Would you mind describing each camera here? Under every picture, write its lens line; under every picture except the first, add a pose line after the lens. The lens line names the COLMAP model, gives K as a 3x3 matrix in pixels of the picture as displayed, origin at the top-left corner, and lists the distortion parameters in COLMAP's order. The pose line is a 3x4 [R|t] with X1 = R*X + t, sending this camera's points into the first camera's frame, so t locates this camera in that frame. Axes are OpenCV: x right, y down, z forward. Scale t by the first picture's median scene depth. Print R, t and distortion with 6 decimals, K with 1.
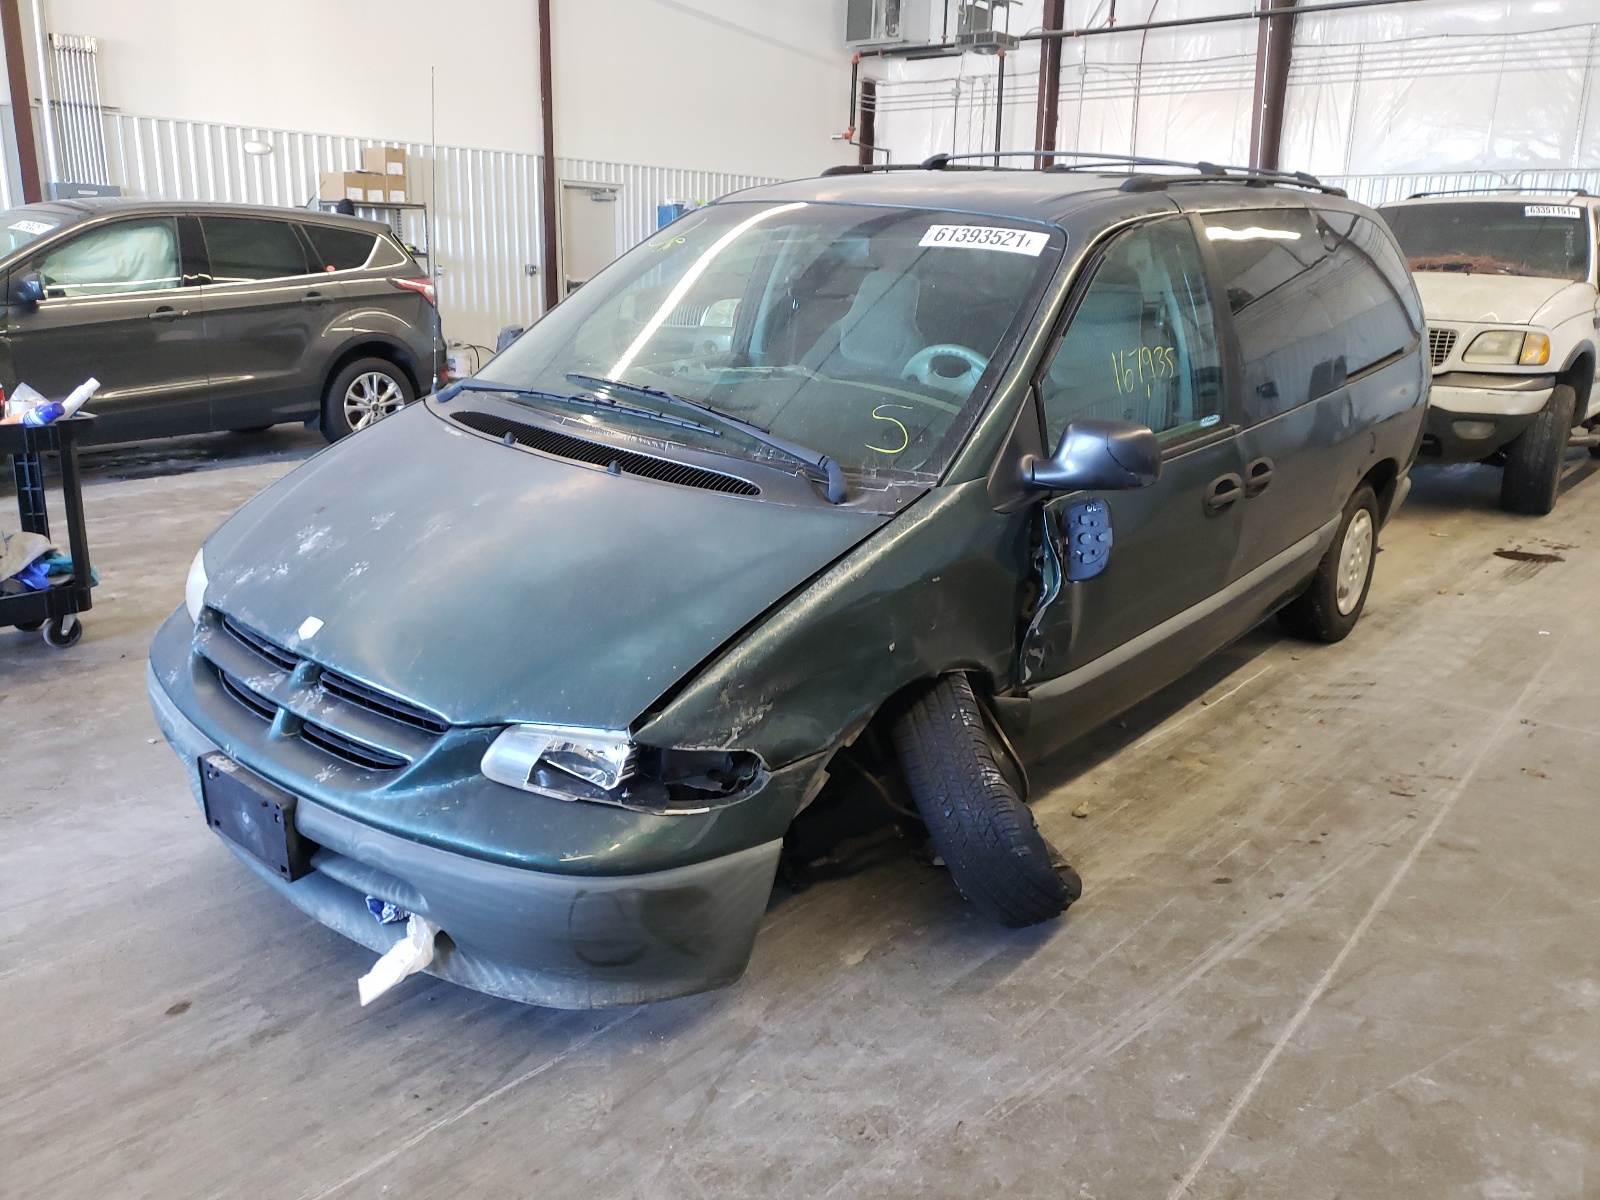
lens RADIAL K [[1226.3, 0, 800.0], [0, 1226.3, 600.0], [0, 0, 1]] dist [0.005280, 0.003806]
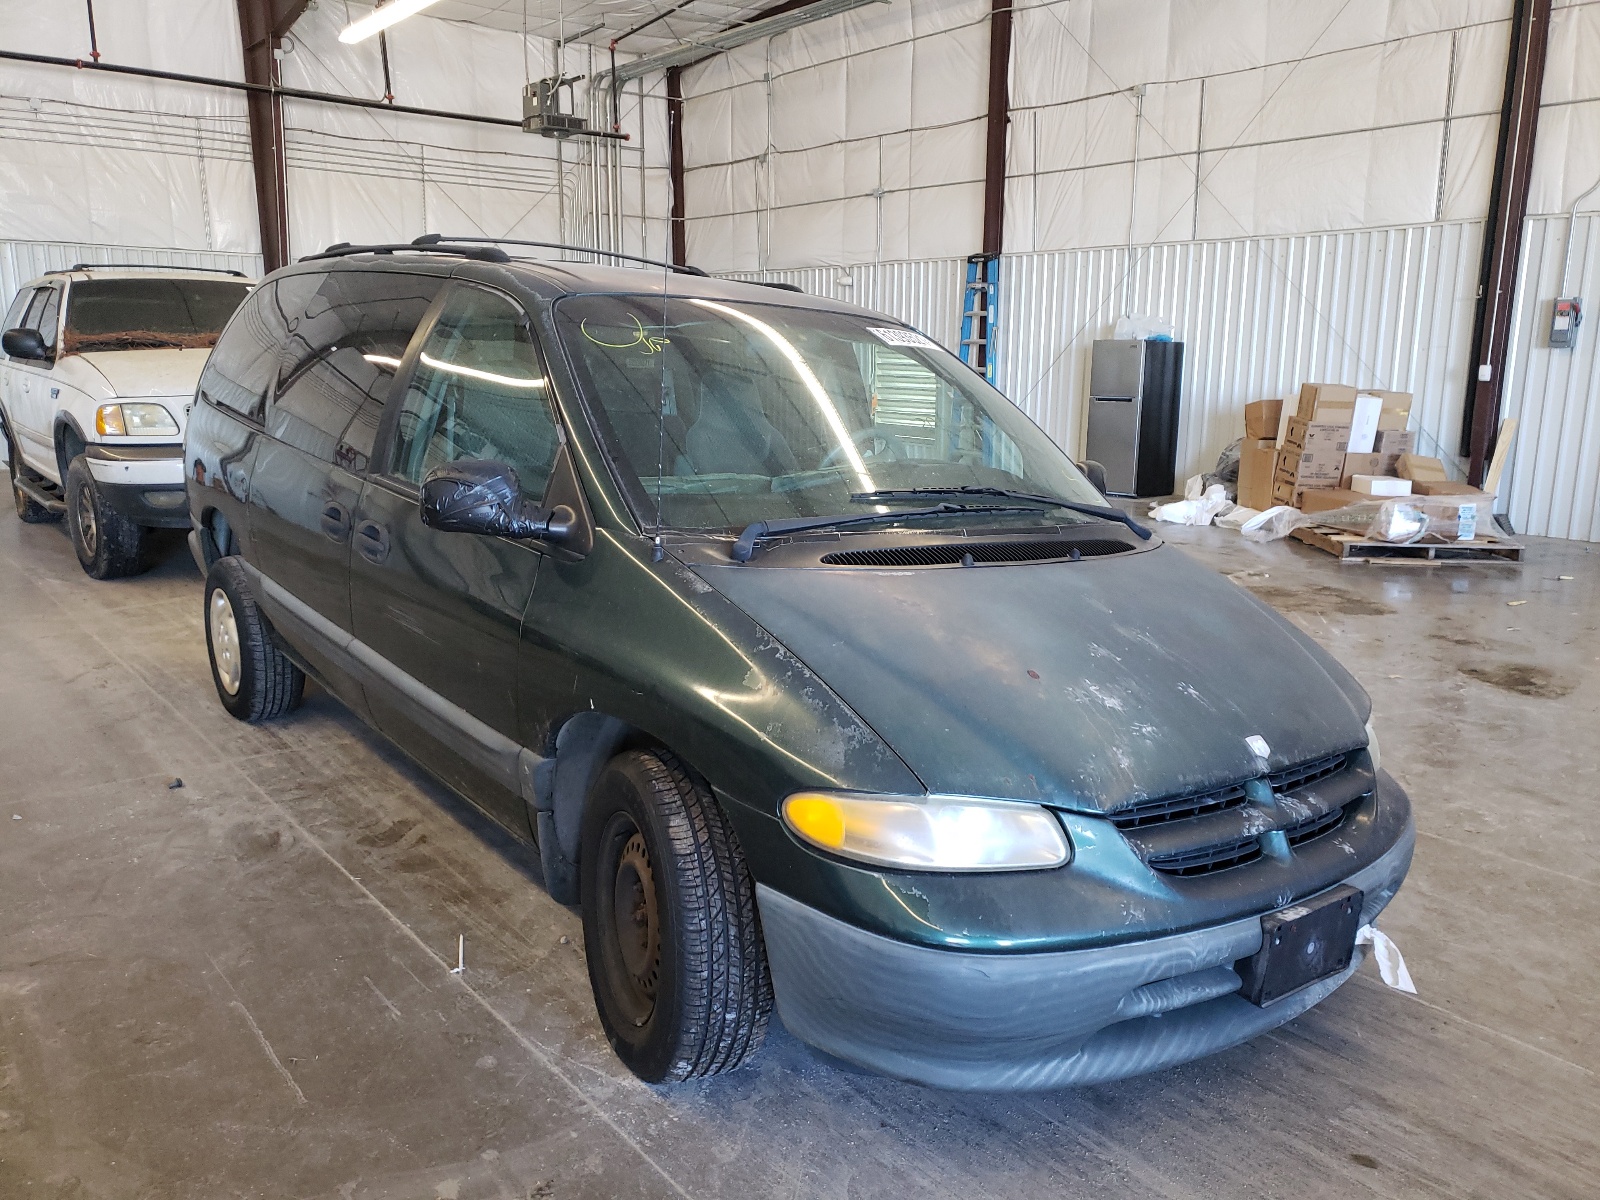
lens RADIAL K [[1226.3, 0, 800.0], [0, 1226.3, 600.0], [0, 0, 1]] dist [0.005280, 0.003806]
pose [[0.235294, -0.215671, 0.947694, -1.211661], [0.251291, 0.955414, 0.155037, -0.291738], [-0.938877, 0.201668, 0.278999, 0.902367]]
